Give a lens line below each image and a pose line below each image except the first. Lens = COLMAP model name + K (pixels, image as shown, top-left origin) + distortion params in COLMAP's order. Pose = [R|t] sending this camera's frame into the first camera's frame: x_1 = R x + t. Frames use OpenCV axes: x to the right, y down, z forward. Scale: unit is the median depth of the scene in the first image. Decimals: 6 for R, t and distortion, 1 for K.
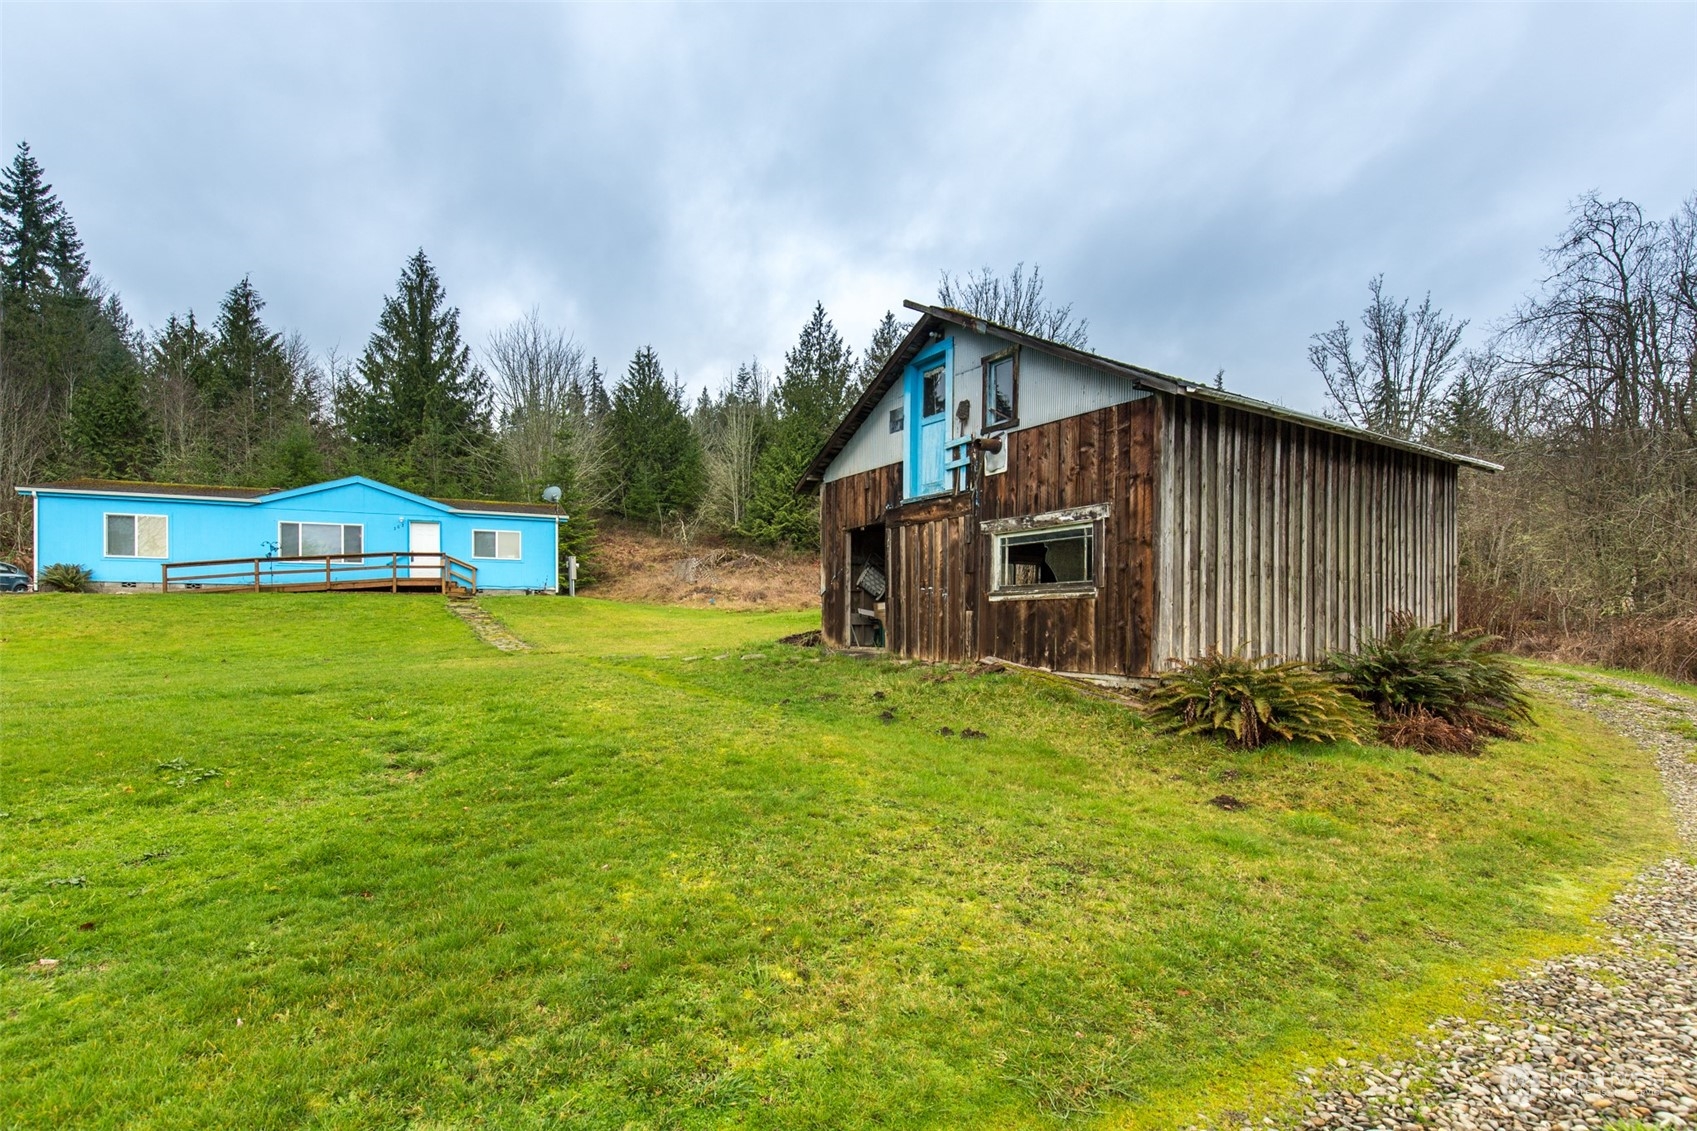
lens RADIAL K [[790.6, 0, 811.9], [0, 790.6, 637.0], [0, 0, 1]] dist [0.000802, 0.000009]
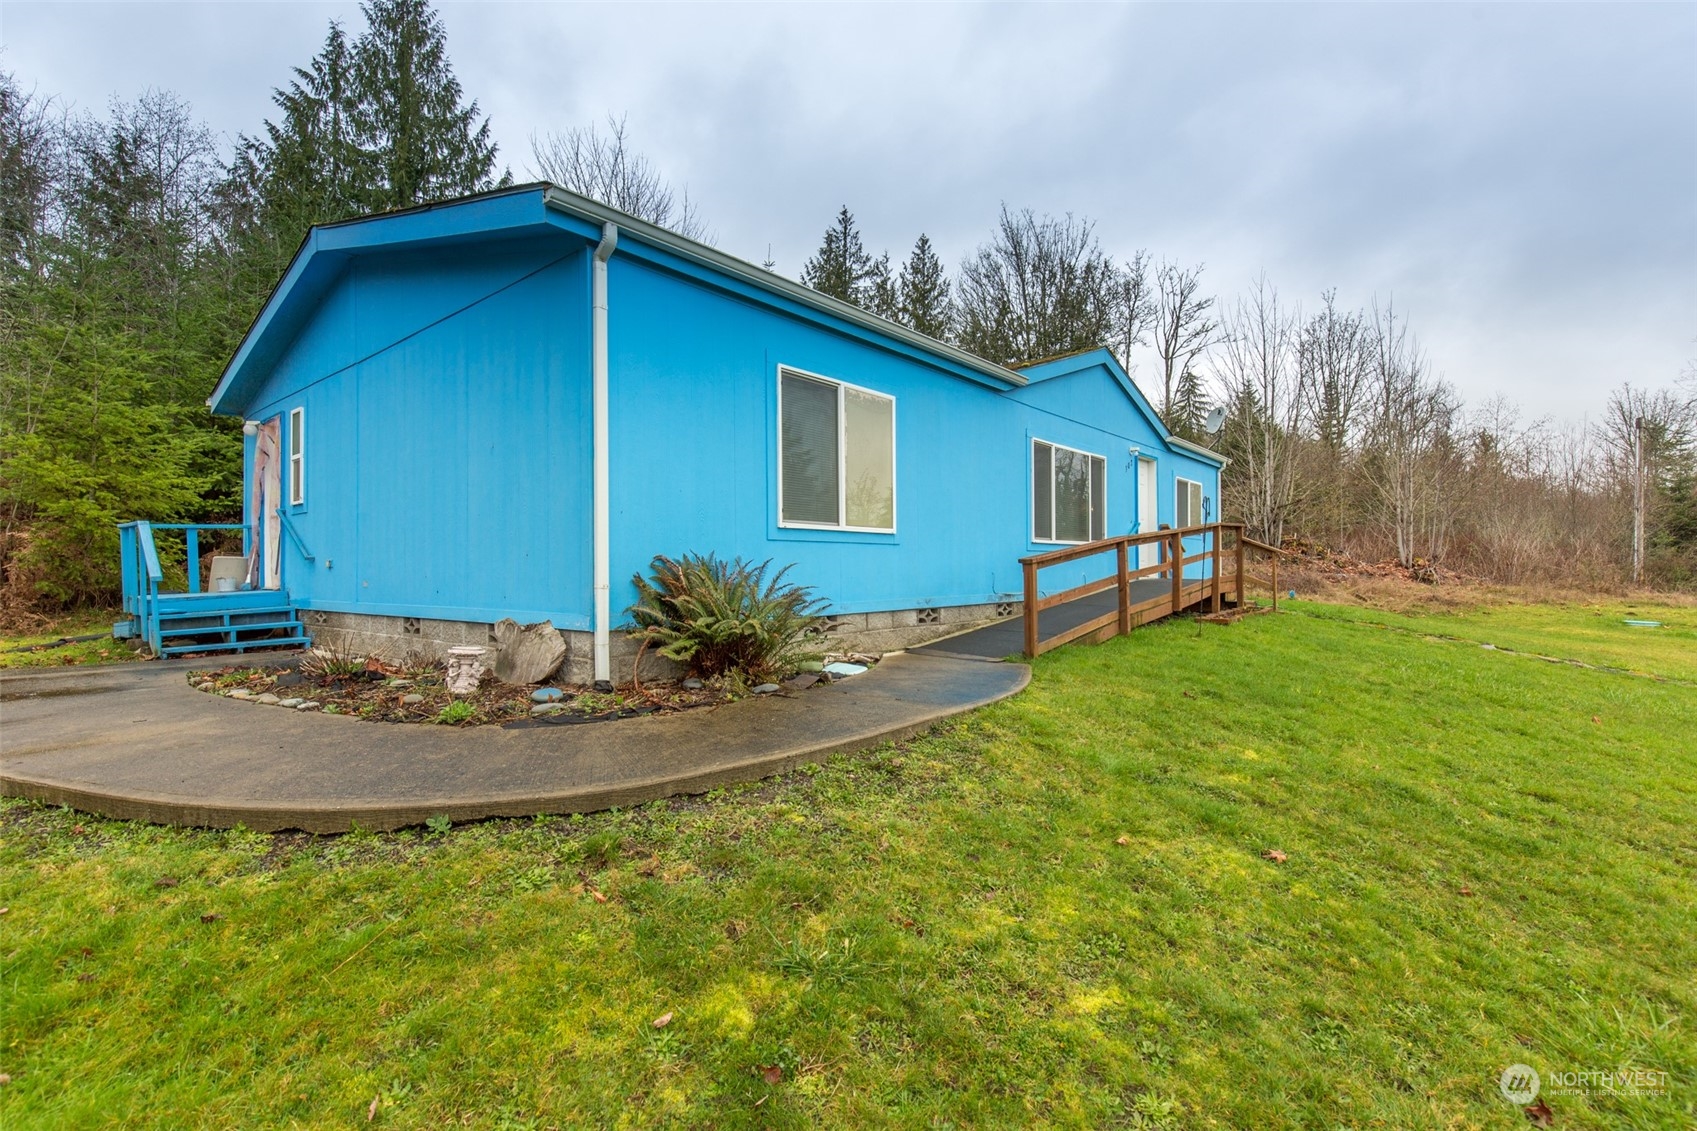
lens RADIAL K [[762.6, 0, 856.0], [0, 762.6, 556.7], [0, 0, 1]] dist [-0.002481, -0.000646]
pose [[0.878625, 0.004363, 0.477492, -0.469980], [0.005944, 0.999781, -0.020073, -0.040563], [-0.477475, 0.020475, 0.878407, 0.360606]]
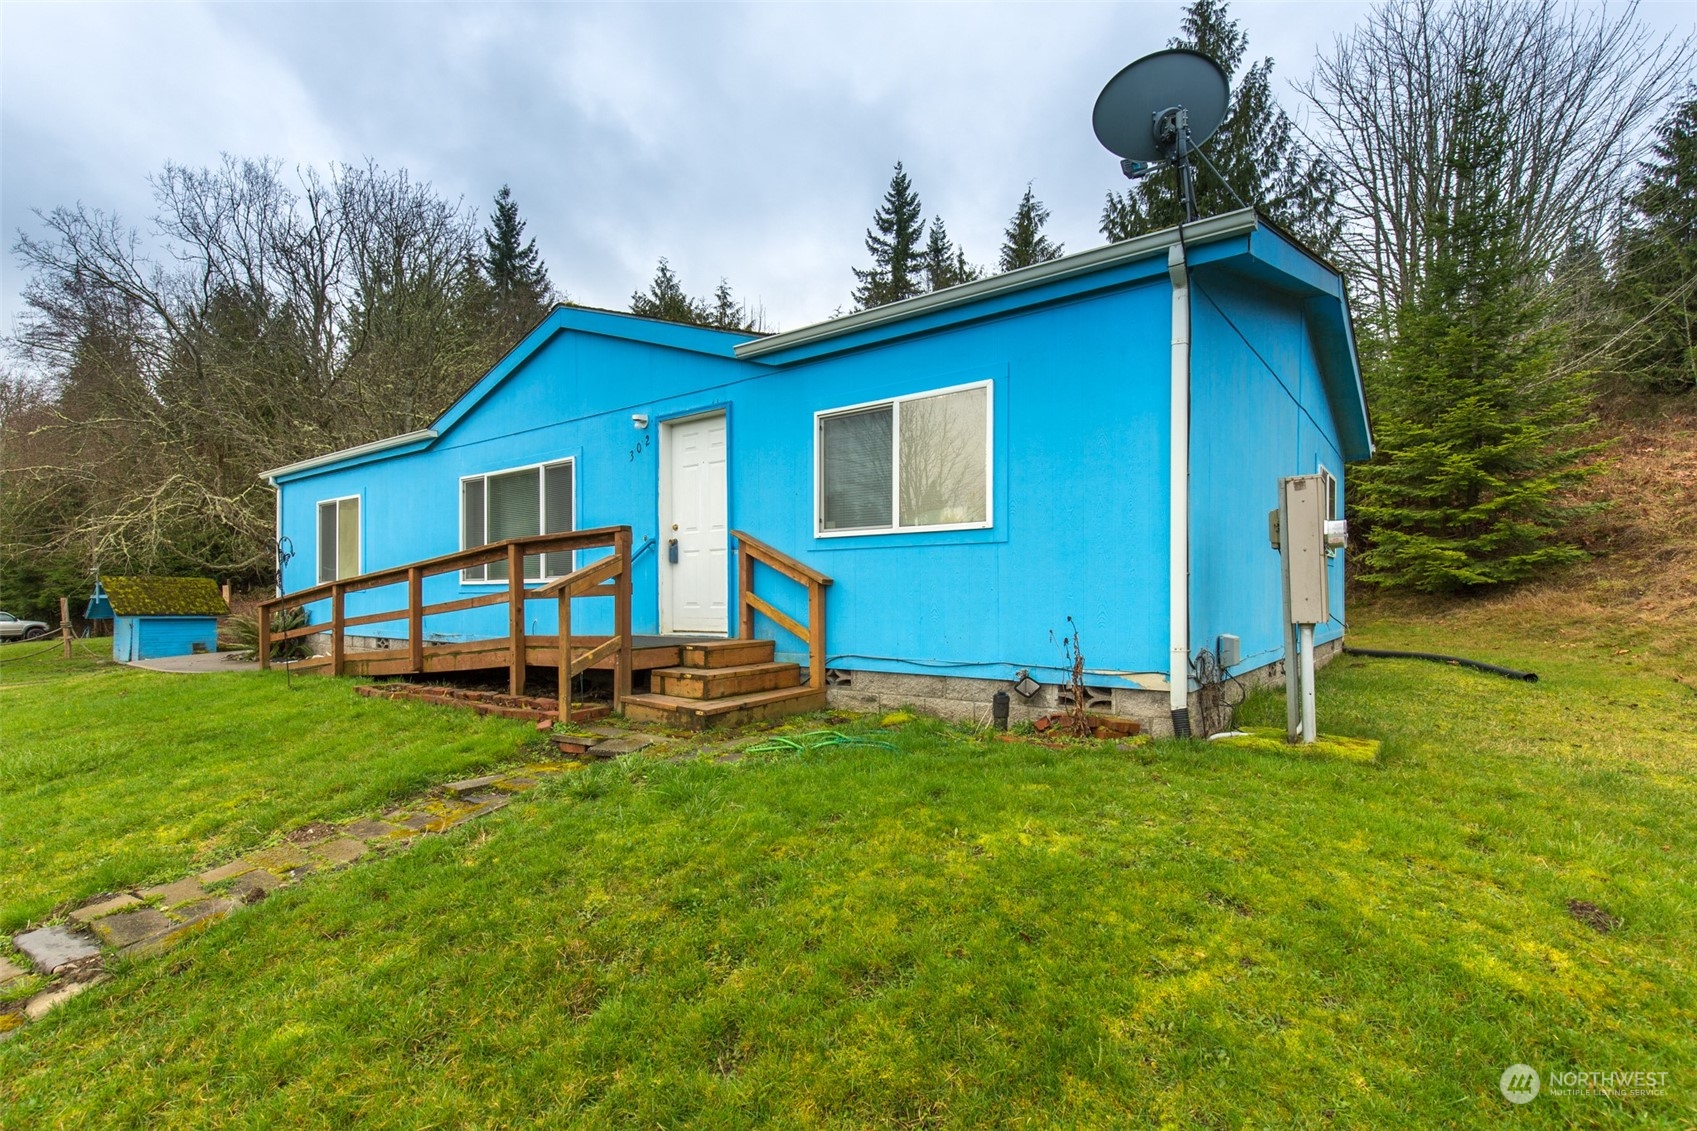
lens RADIAL K [[787.5, 0, 849.7], [0, 787.5, 603.3], [0, 0, 1]] dist [0.000202, 0.000085]
pose [[0.504700, 0.009365, -0.863244, -0.124403], [-0.004539, 0.999956, 0.008194, -0.045244], [0.863283, -0.000217, 0.504721, 0.491333]]
